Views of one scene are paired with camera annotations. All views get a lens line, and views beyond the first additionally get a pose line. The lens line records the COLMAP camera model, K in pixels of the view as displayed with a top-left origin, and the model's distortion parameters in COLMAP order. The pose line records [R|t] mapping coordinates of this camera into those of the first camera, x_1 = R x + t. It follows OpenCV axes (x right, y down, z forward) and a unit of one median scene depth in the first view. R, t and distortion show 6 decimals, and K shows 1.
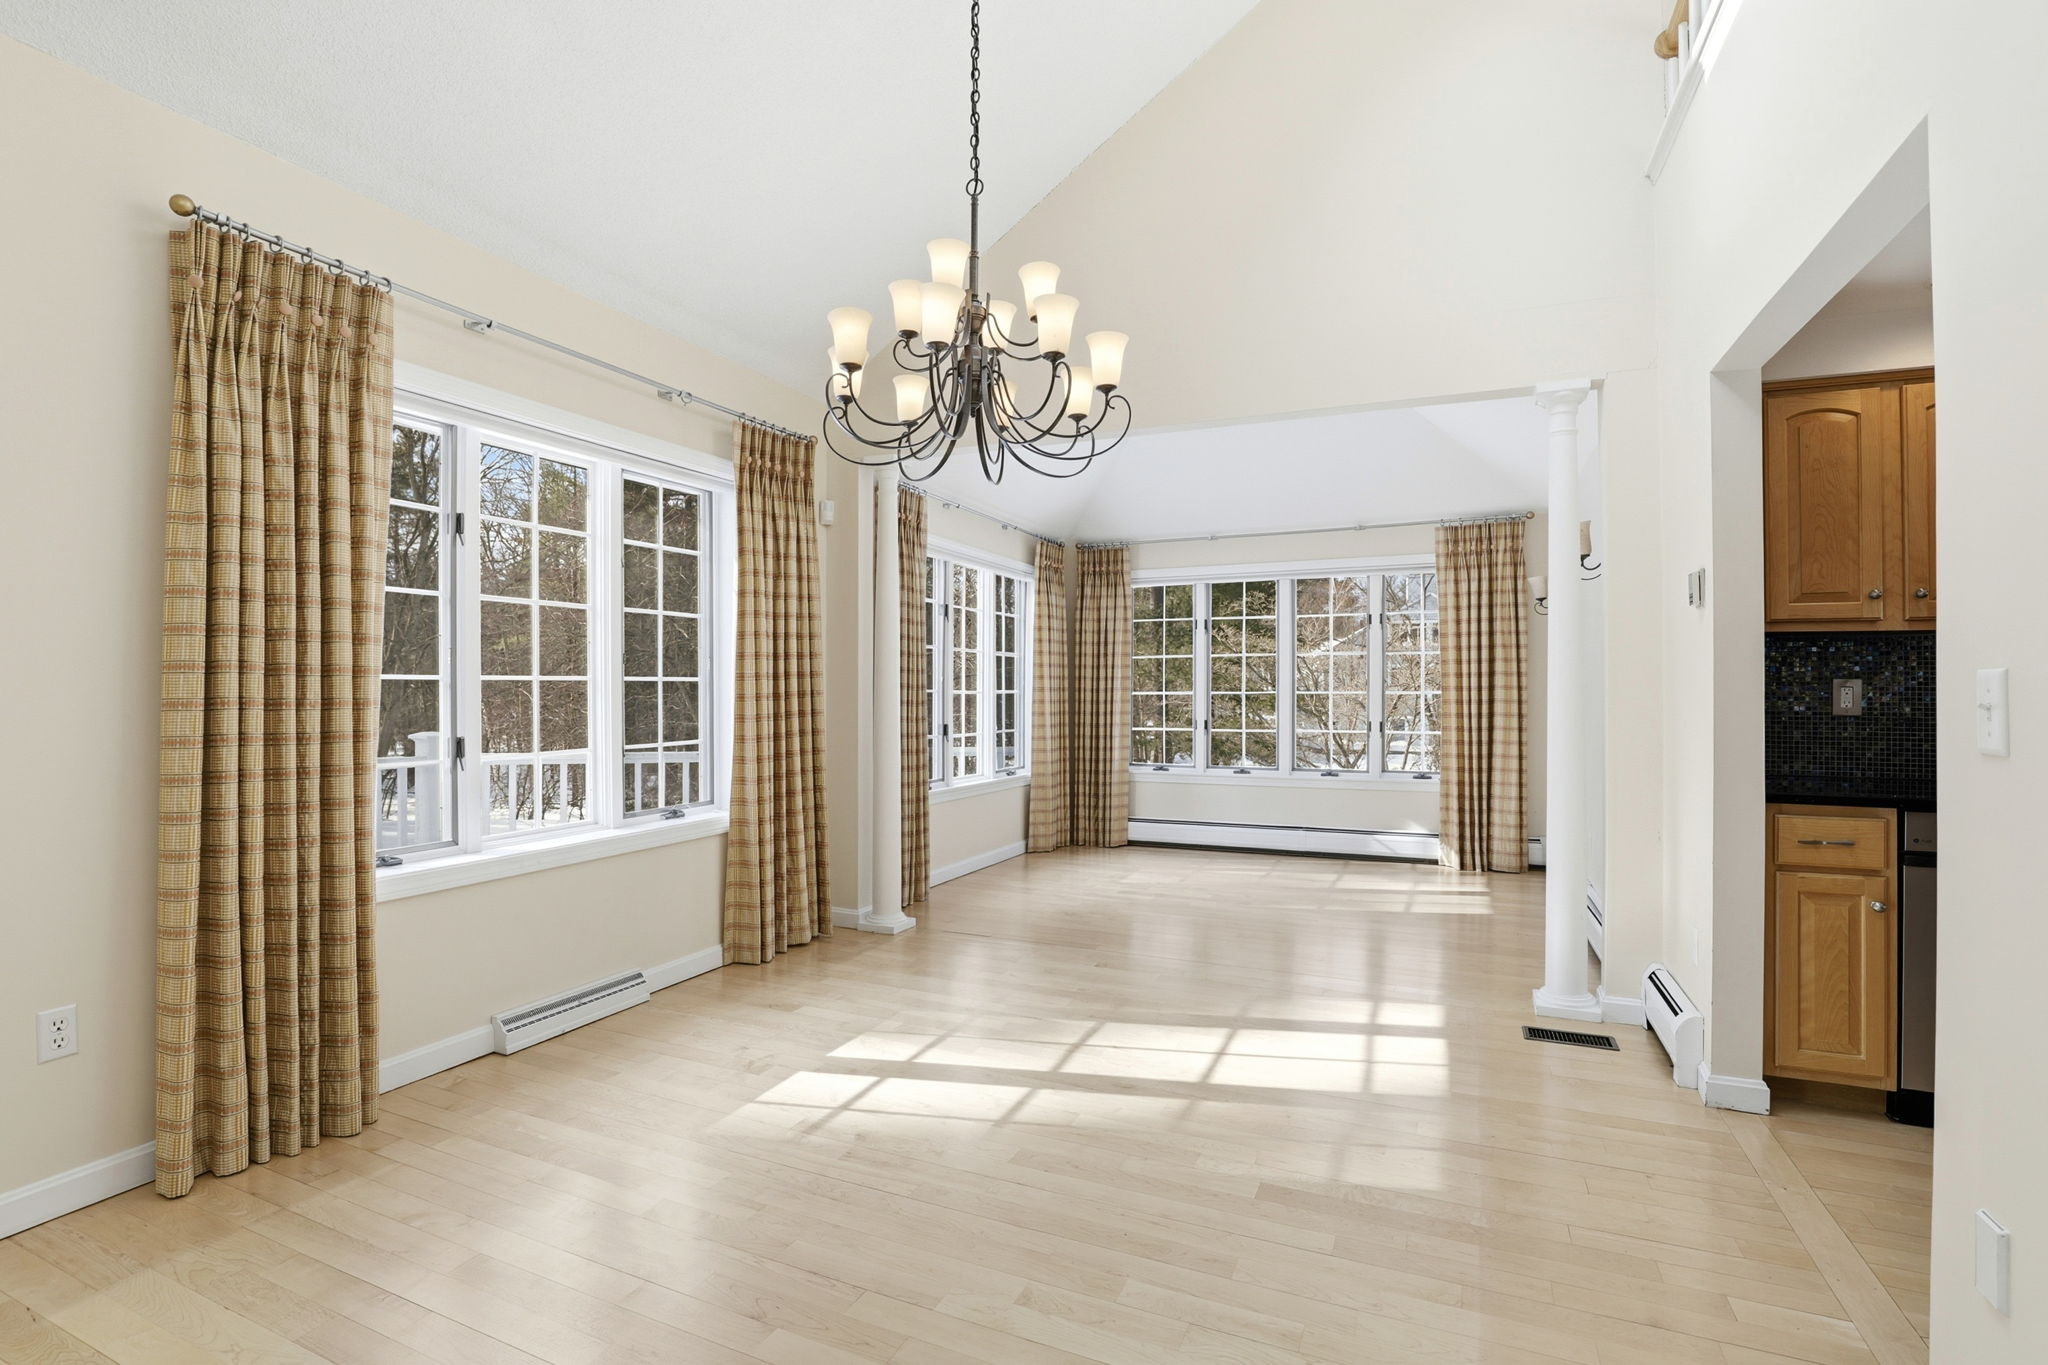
lens RADIAL K [[954.1, 0, 1018.7], [0, 954.1, 682.9], [0, 0, 1]] dist [-0.030951, 0.001060]
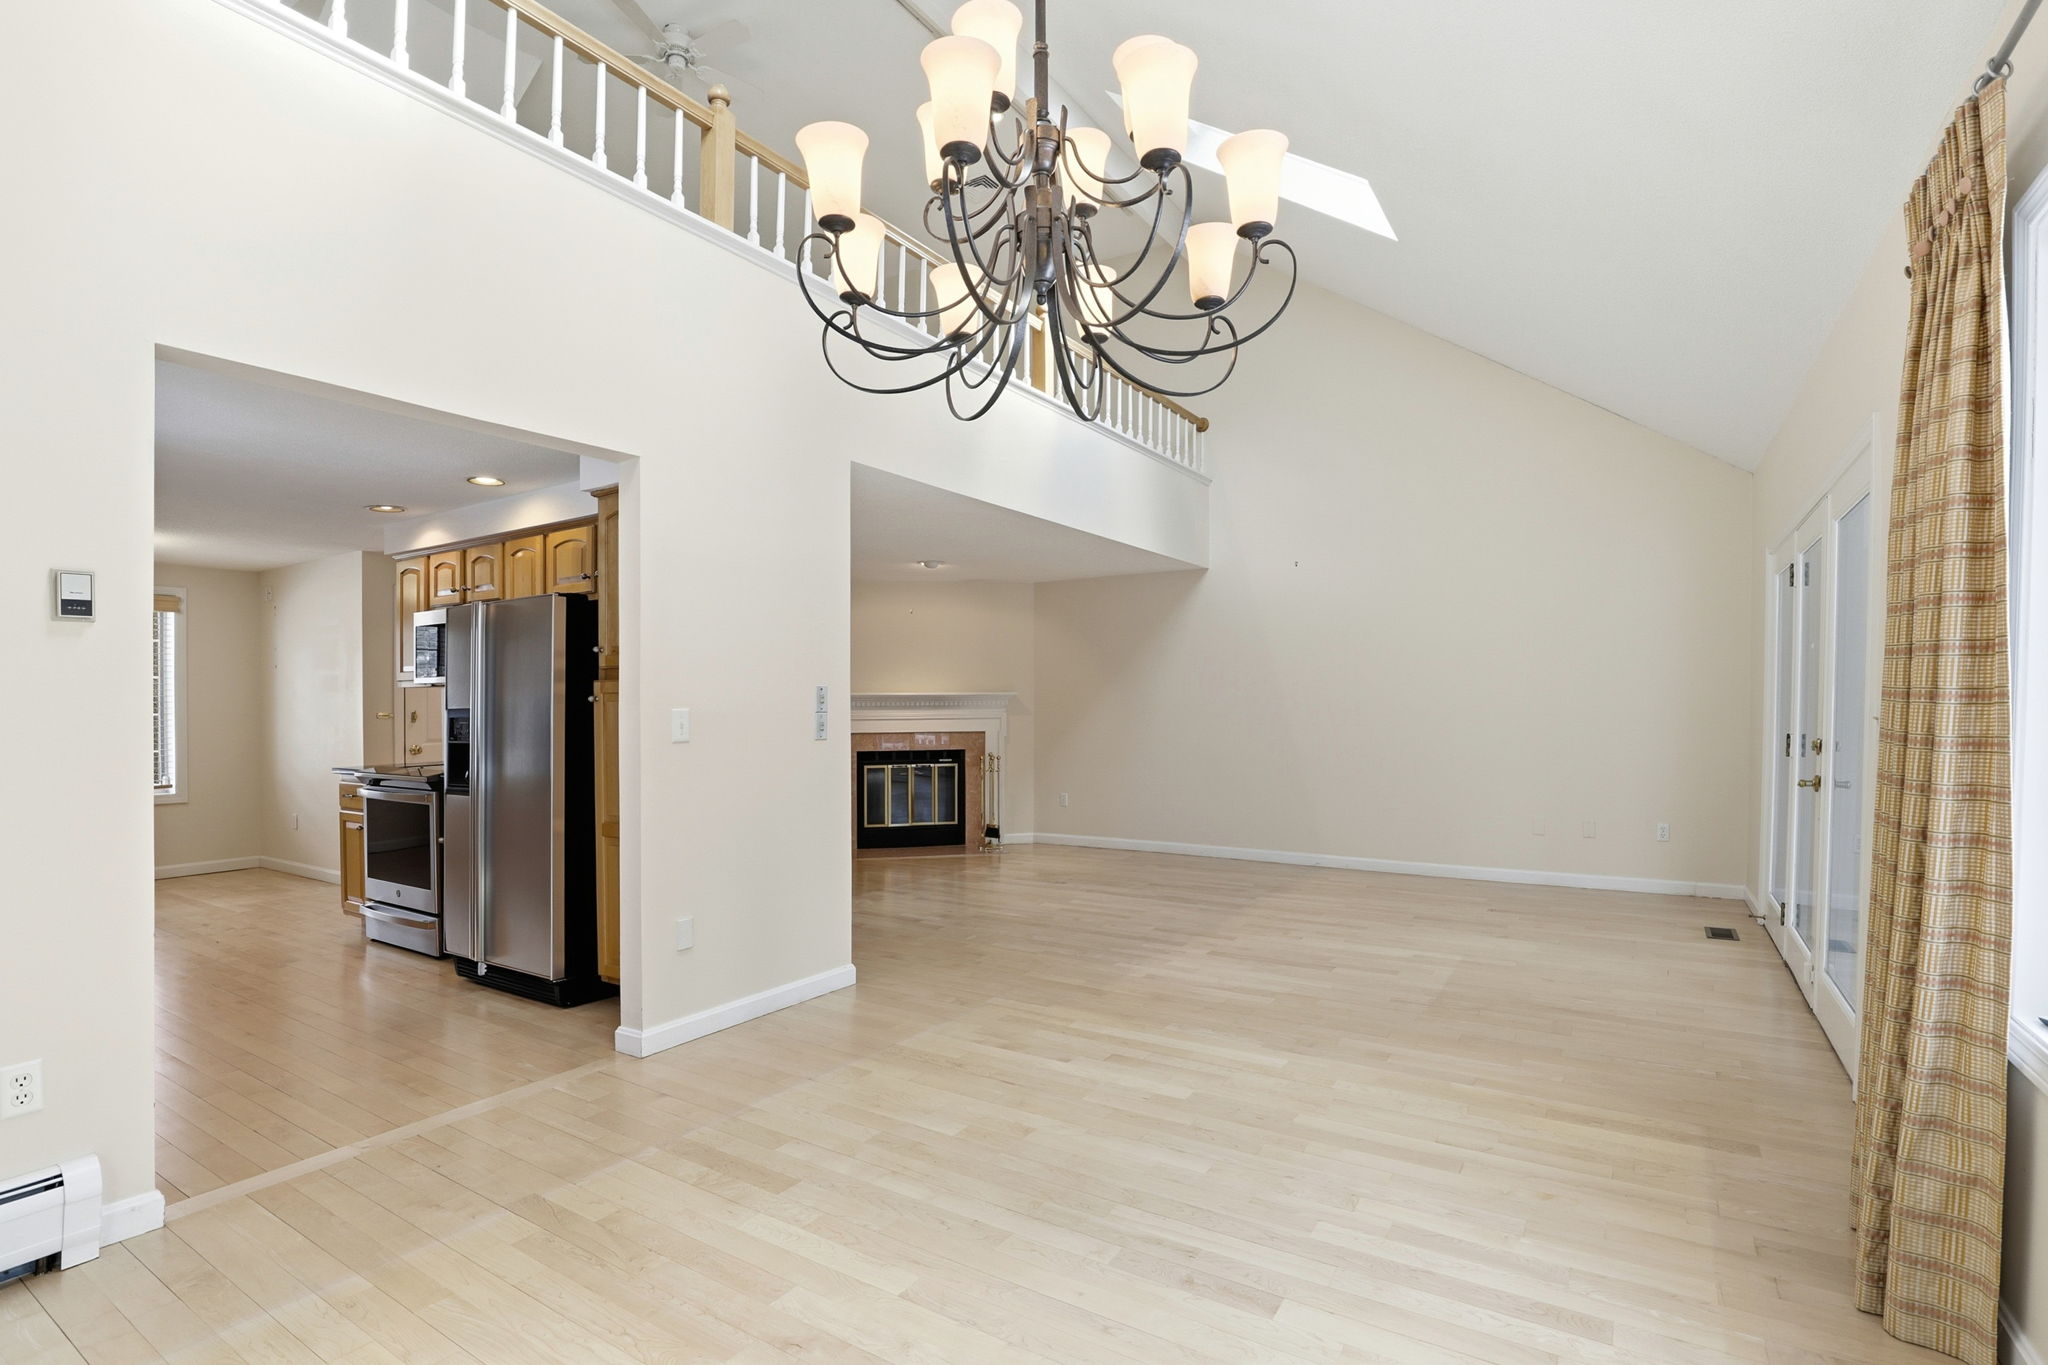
lens RADIAL K [[969.8, 0, 1021.5], [0, 969.8, 696.7], [0, 0, 1]] dist [-0.023405, 0.000746]
pose [[-0.989333, 0.007280, 0.145491, -0.088971], [0.006085, 0.999944, -0.008654, -0.005489], [-0.145546, -0.007676, -0.989322, 1.062259]]
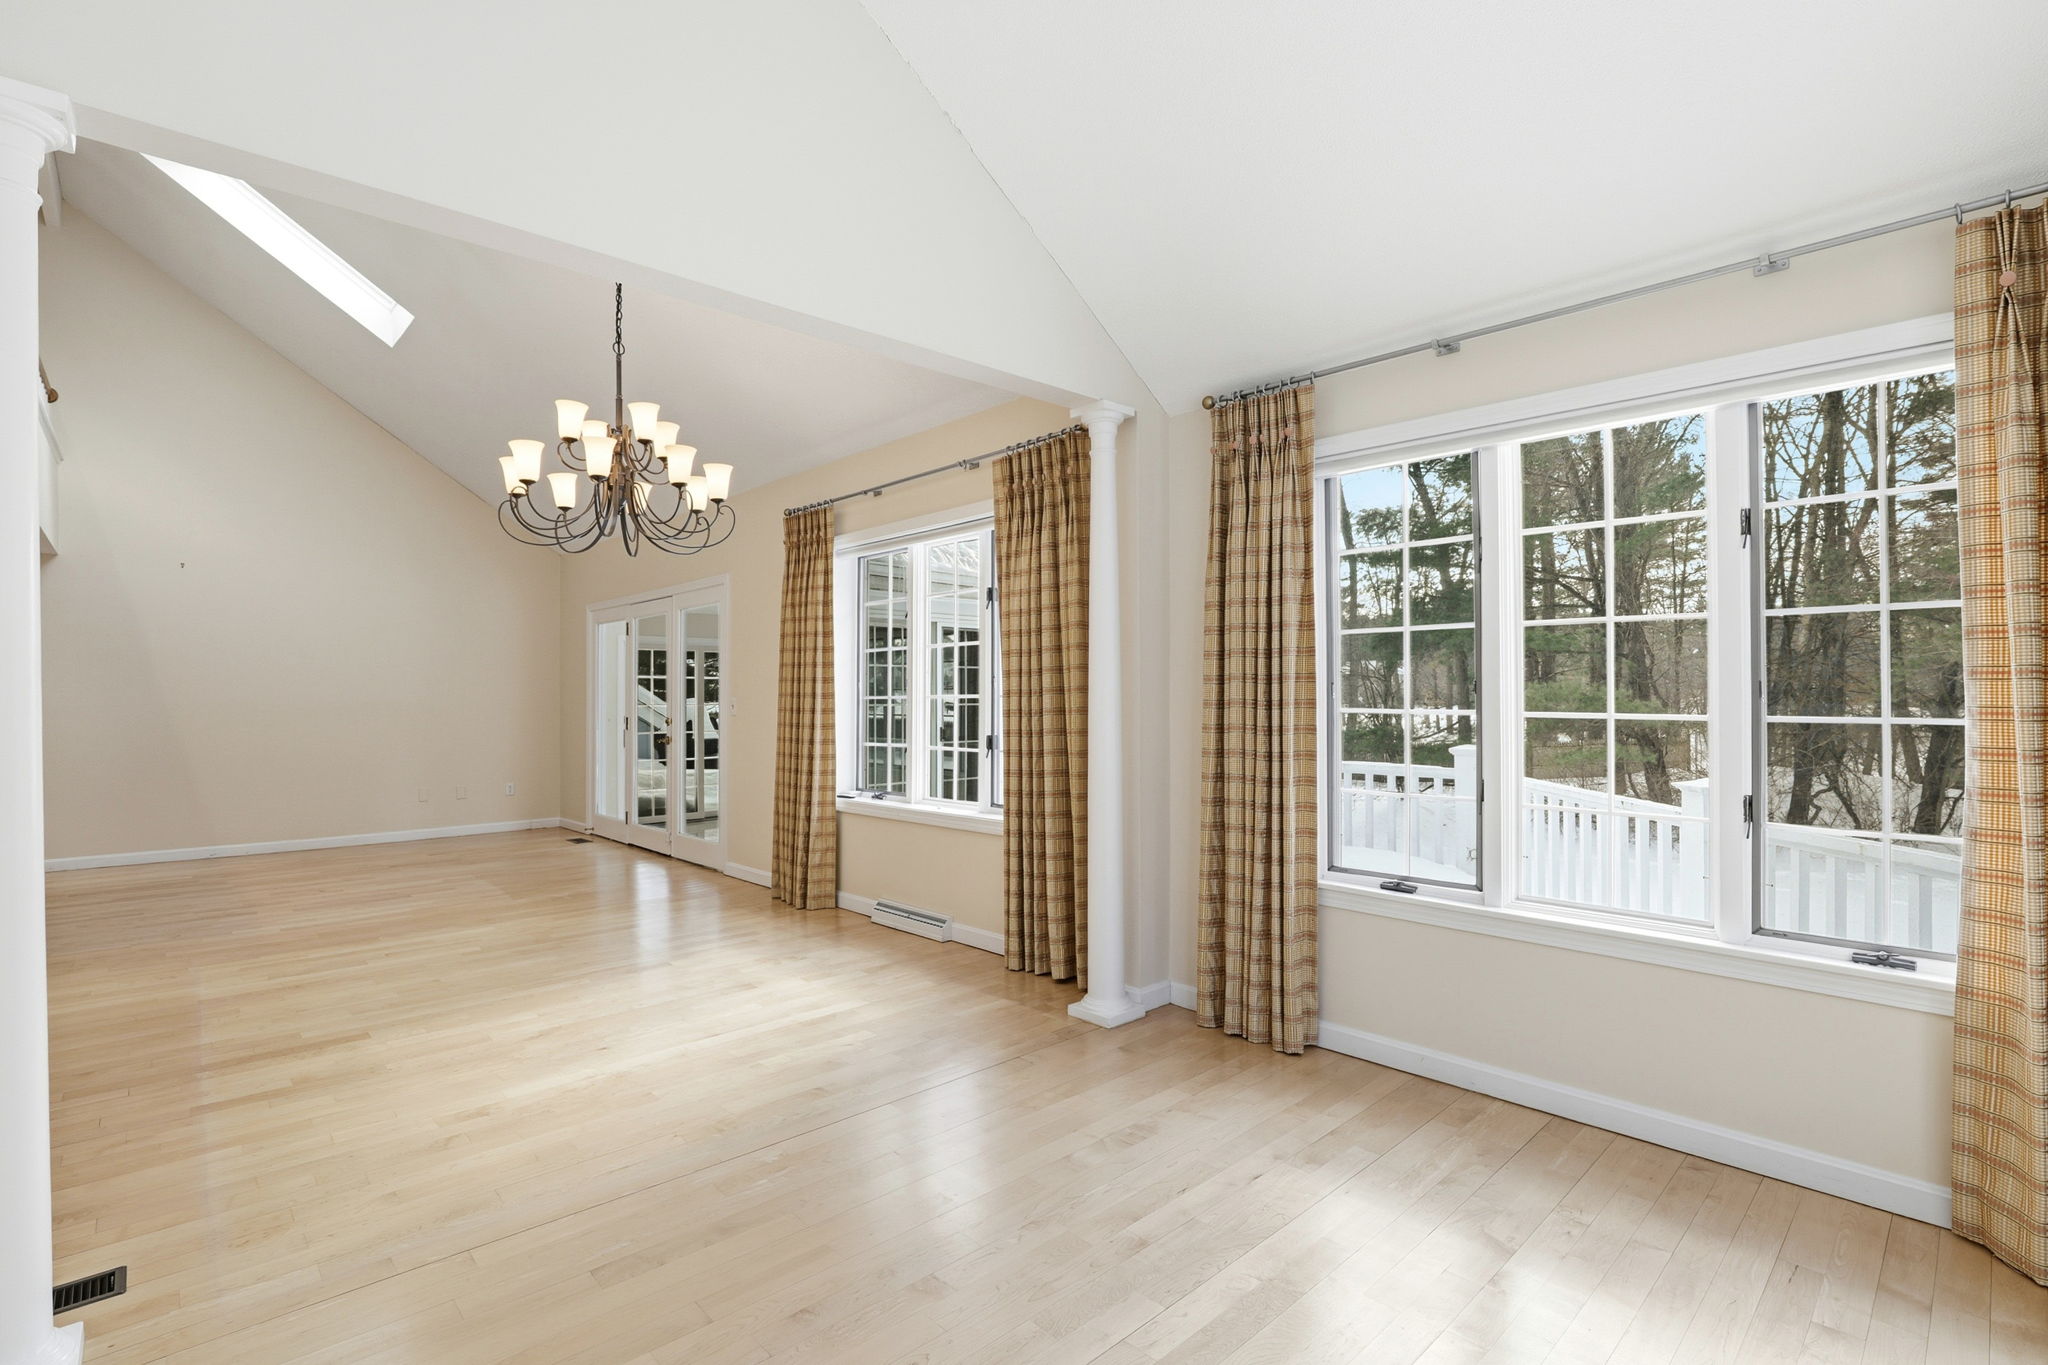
lens RADIAL K [[958.7, 0, 1016.9], [0, 958.7, 693.2], [0, 0, 1]] dist [-0.031405, 0.001787]
pose [[-0.385386, 0.002248, -0.922753, 0.656199], [0.010515, 0.999943, -0.001956, -0.005221], [0.922696, -0.010457, -0.385387, 1.336836]]
